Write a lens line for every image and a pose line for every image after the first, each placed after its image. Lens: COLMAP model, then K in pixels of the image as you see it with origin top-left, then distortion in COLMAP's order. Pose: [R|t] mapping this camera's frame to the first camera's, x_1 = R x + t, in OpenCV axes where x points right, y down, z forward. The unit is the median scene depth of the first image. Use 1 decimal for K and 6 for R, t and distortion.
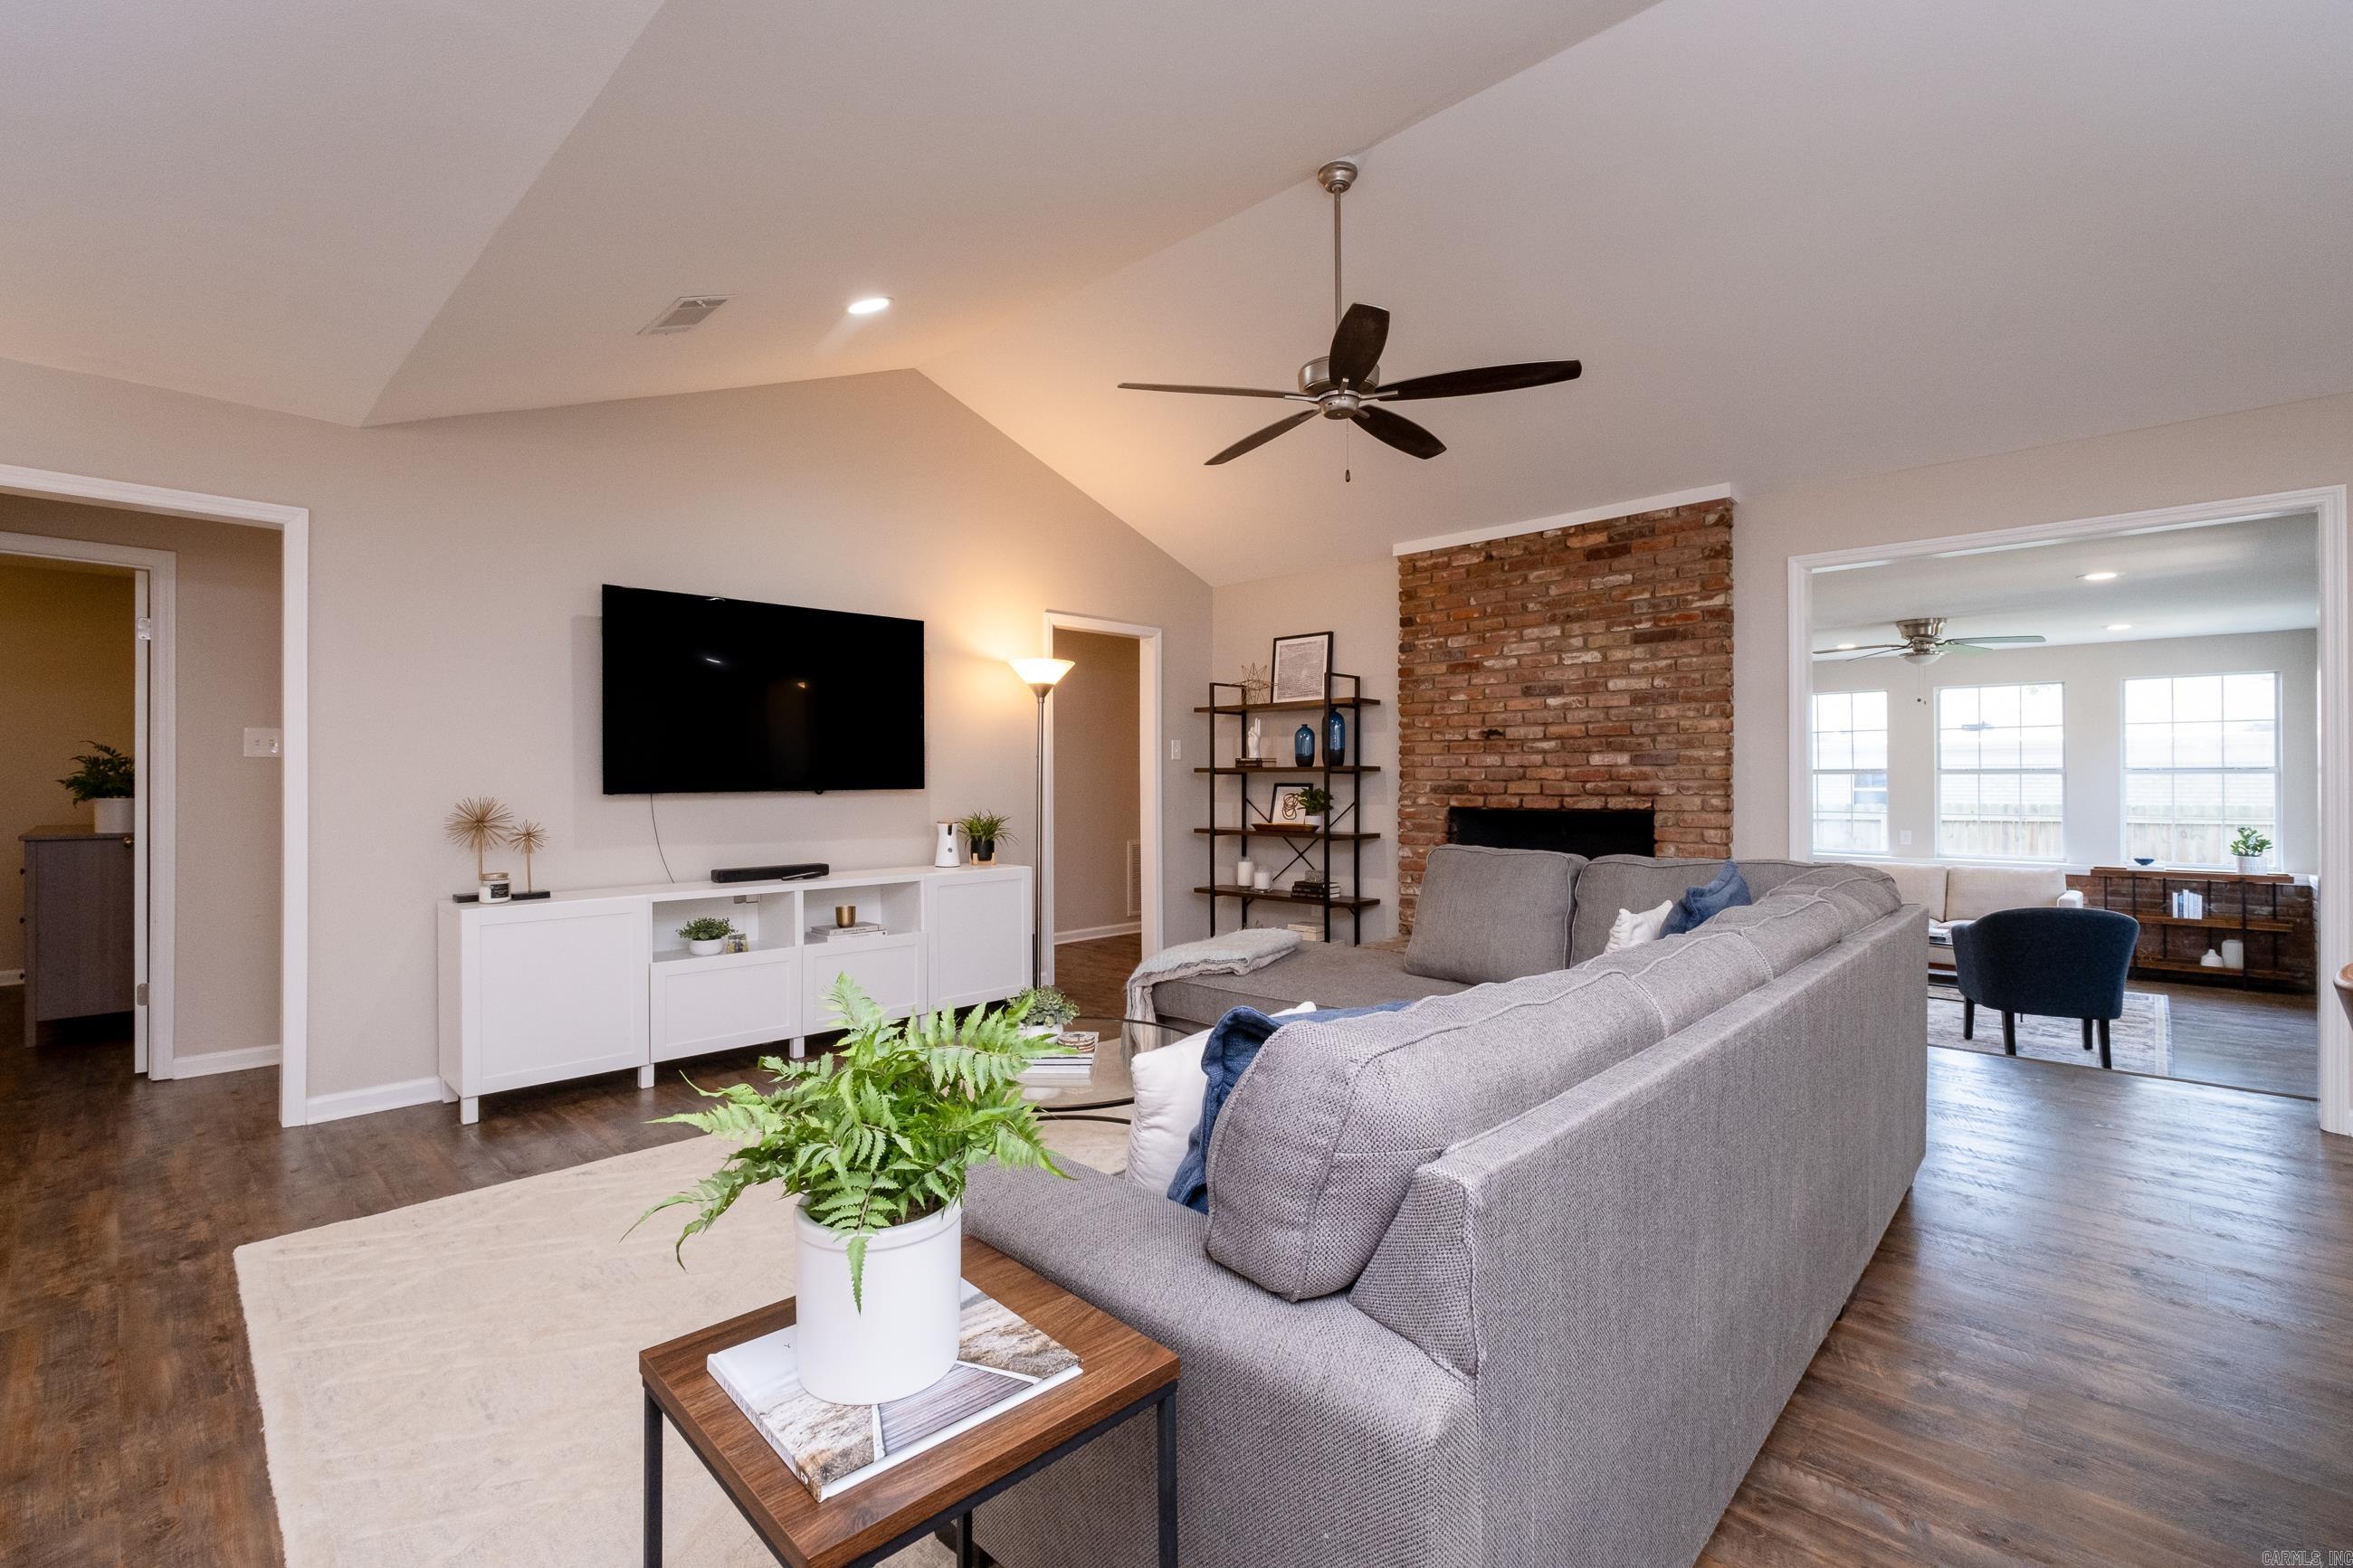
lens RADIAL K [[1049.5, 0, 1172.9], [0, 1049.5, 763.5], [0, 0, 1]] dist [-0.000820, -0.000173]
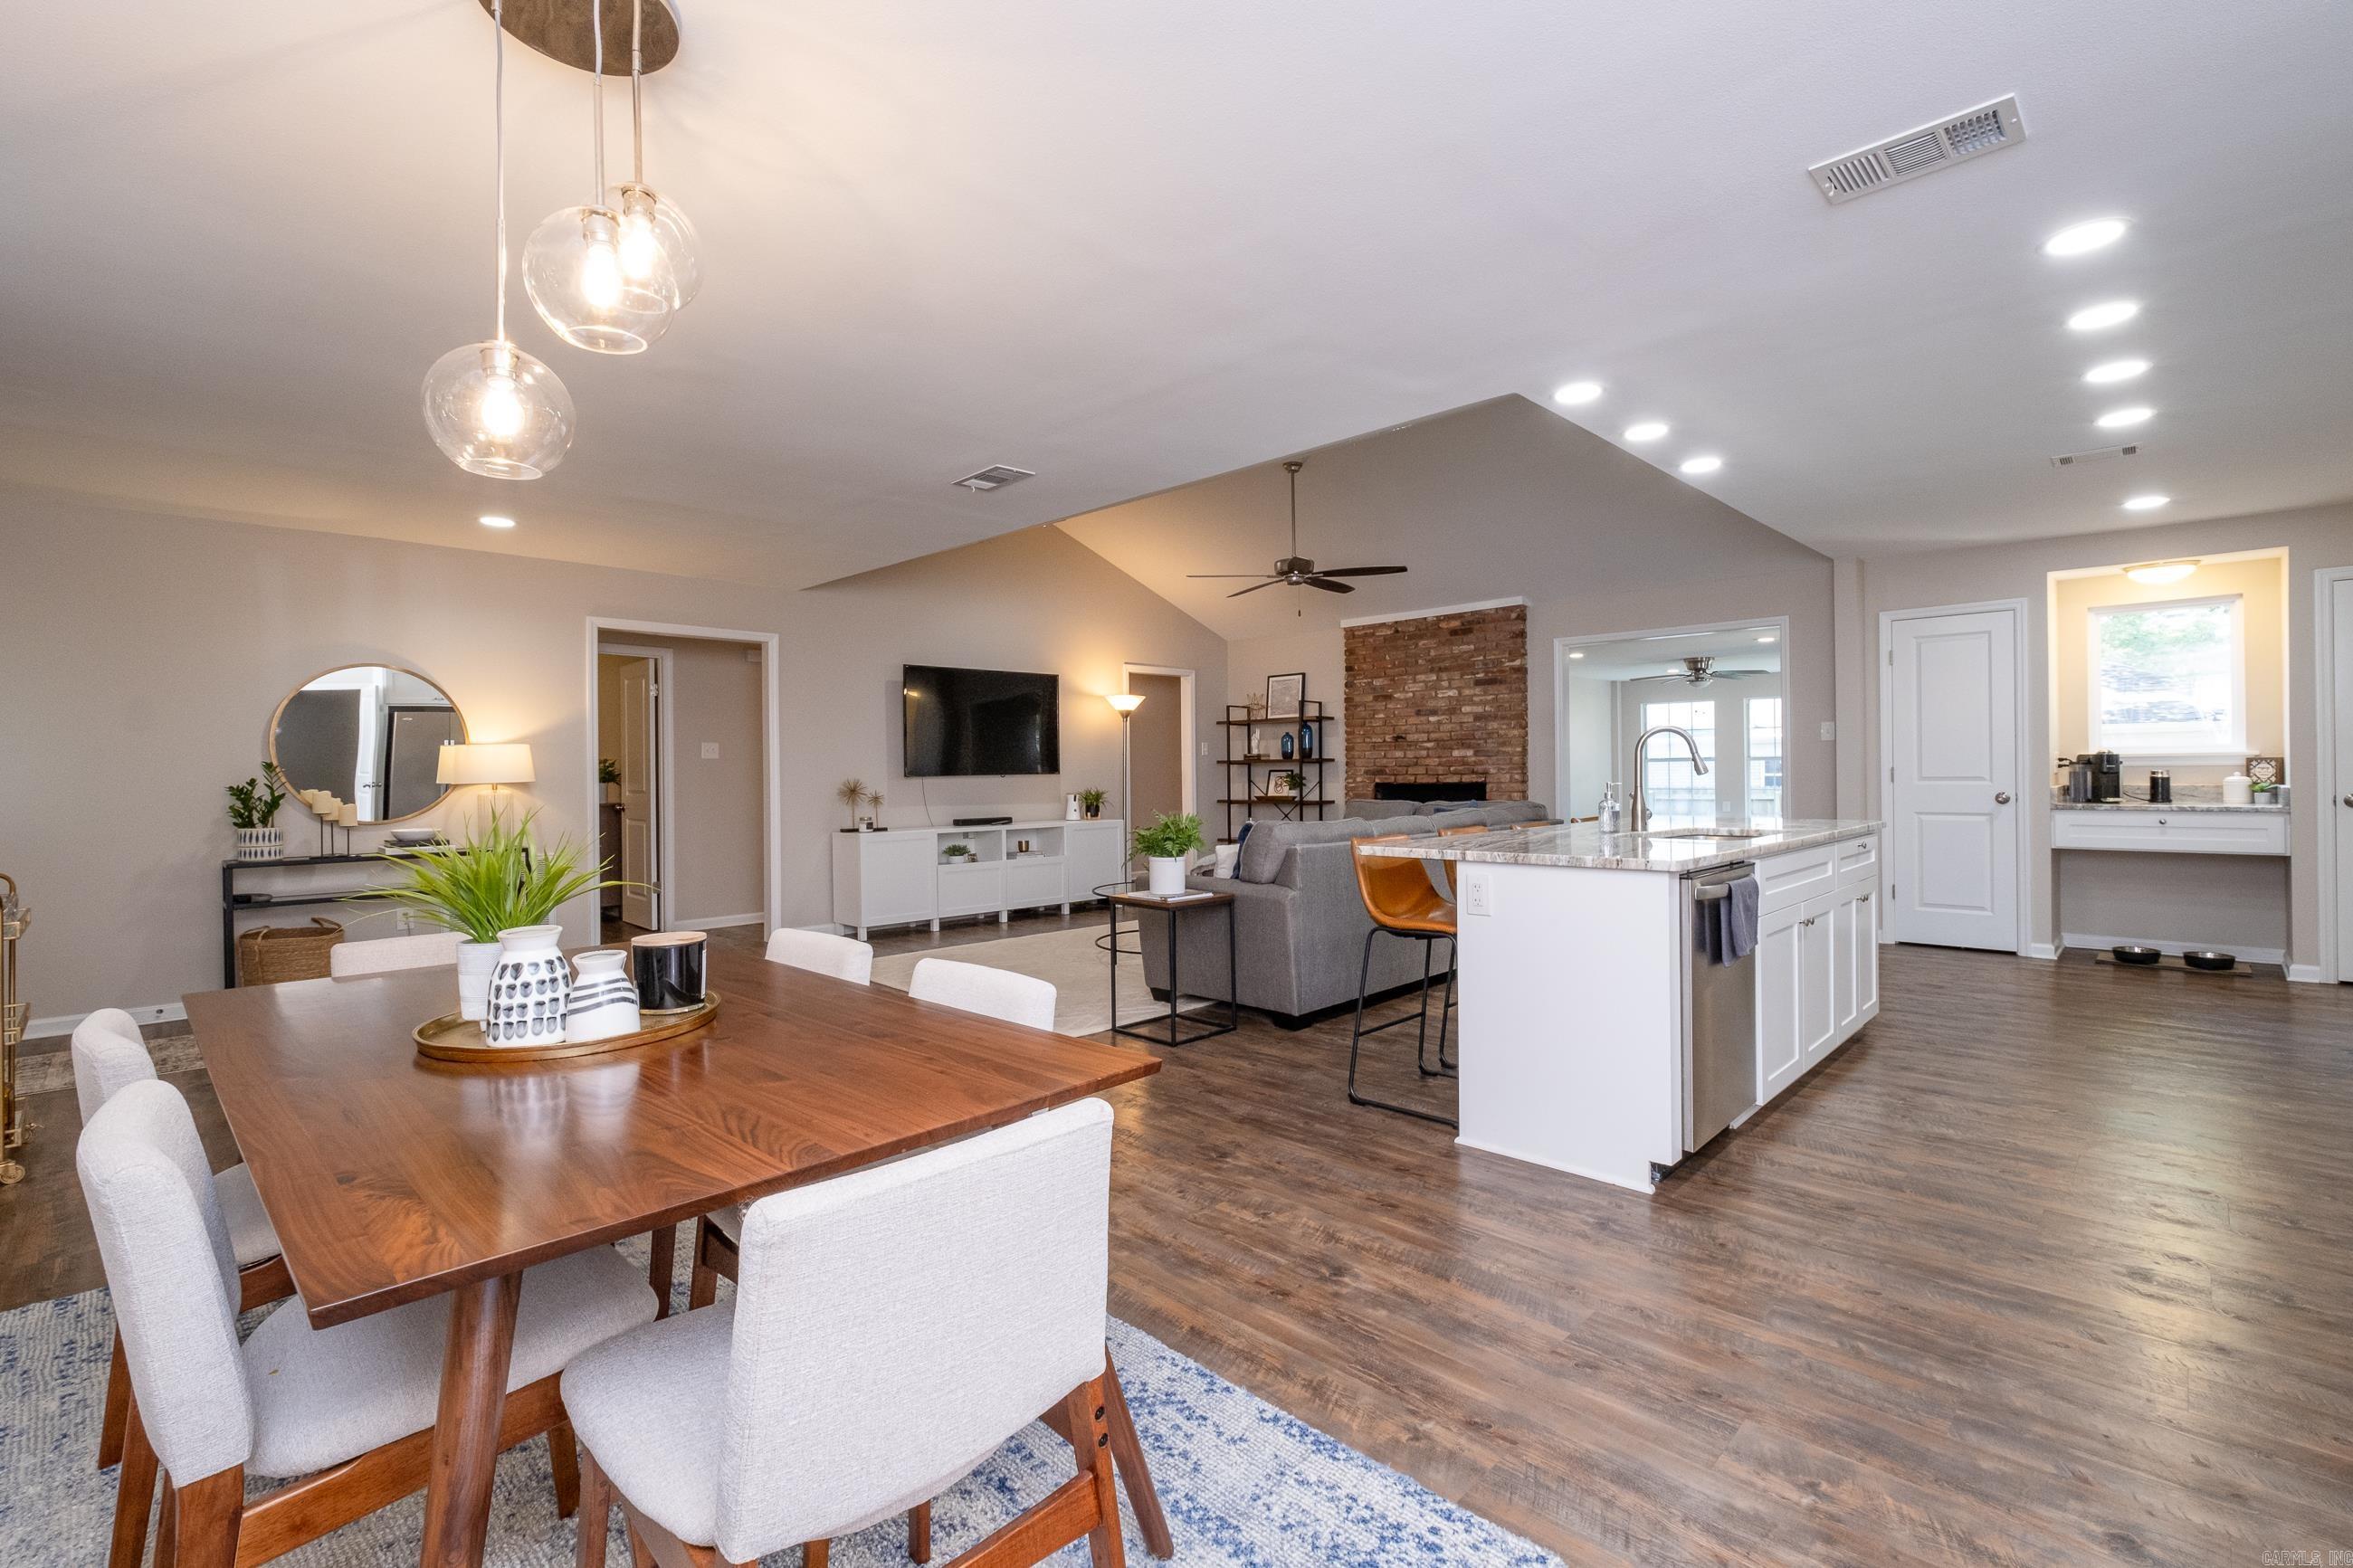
lens RADIAL K [[1049.5, 0, 1172.9], [0, 1049.5, 763.5], [0, 0, 1]] dist [-0.000820, -0.000173]
pose [[0.999942, -0.008935, -0.006085, -0.042659], [0.008966, 0.999947, 0.005097, 0.000170], [0.006039, -0.005151, 0.999968, -0.659200]]
